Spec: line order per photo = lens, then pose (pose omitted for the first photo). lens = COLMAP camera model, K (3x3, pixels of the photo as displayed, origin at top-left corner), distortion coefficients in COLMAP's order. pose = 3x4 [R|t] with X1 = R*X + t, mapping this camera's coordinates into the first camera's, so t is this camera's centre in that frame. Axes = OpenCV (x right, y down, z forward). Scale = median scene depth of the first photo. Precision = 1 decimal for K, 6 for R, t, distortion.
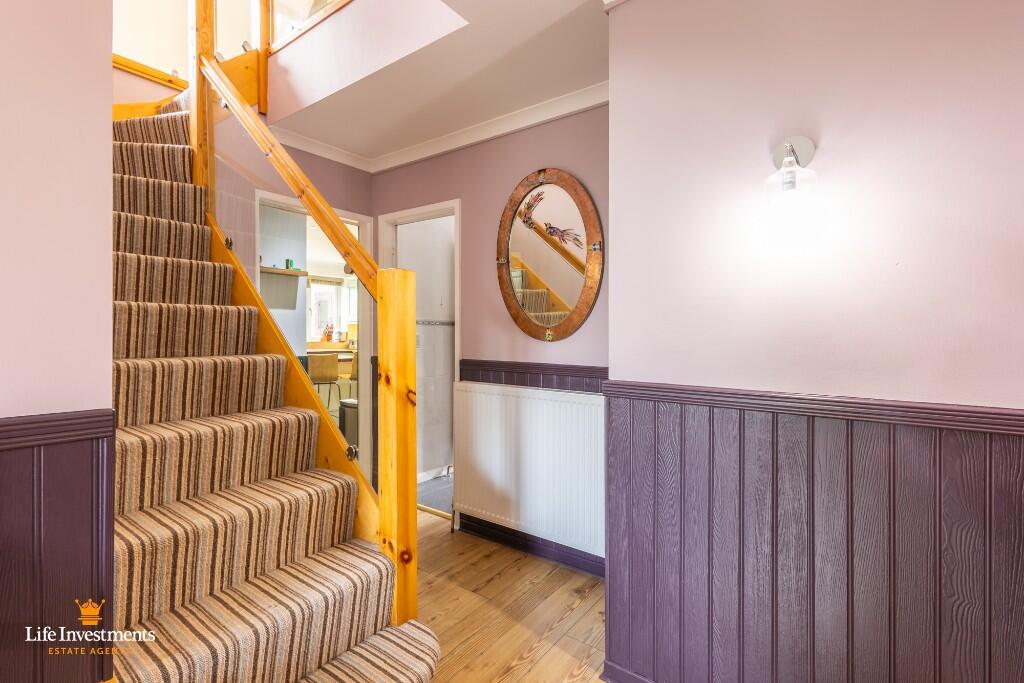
lens RADIAL K [[470.4, 0, 506.7], [0, 470.4, 334.7], [0, 0, 1]] dist [0.023143, -0.000279]
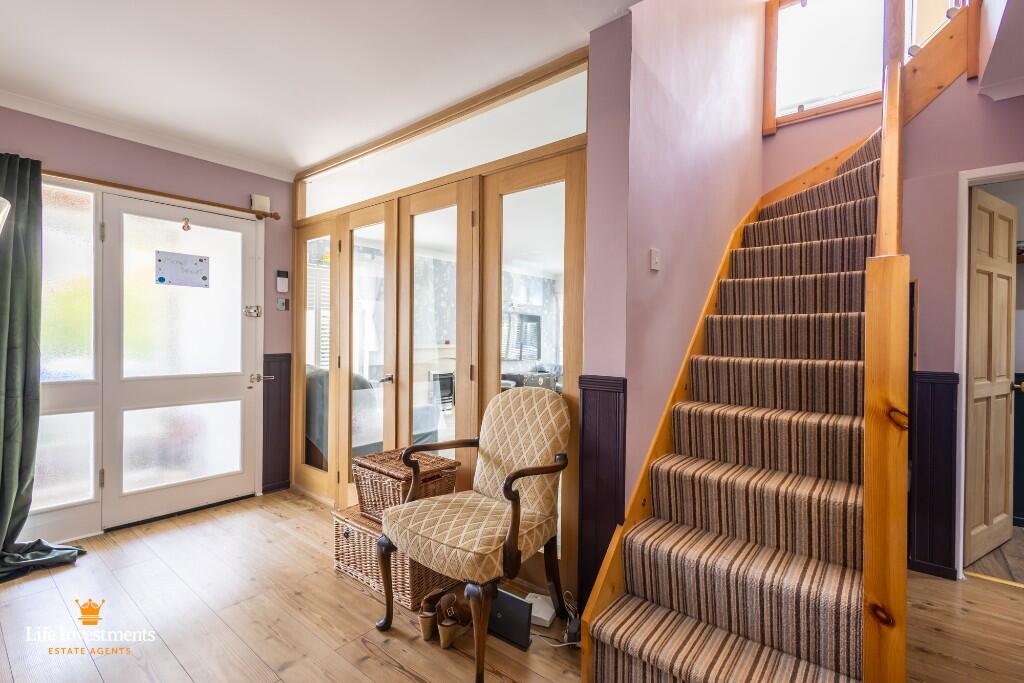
lens RADIAL K [[470.4, 0, 518.4], [0, 470.4, 336.1], [0, 0, 1]] dist [0.023143, -0.000279]
pose [[-0.021996, -0.011813, -0.999688, 0.480669], [-0.007605, 0.999903, -0.011648, 0.008905], [0.999729, 0.007346, -0.022083, 0.310803]]
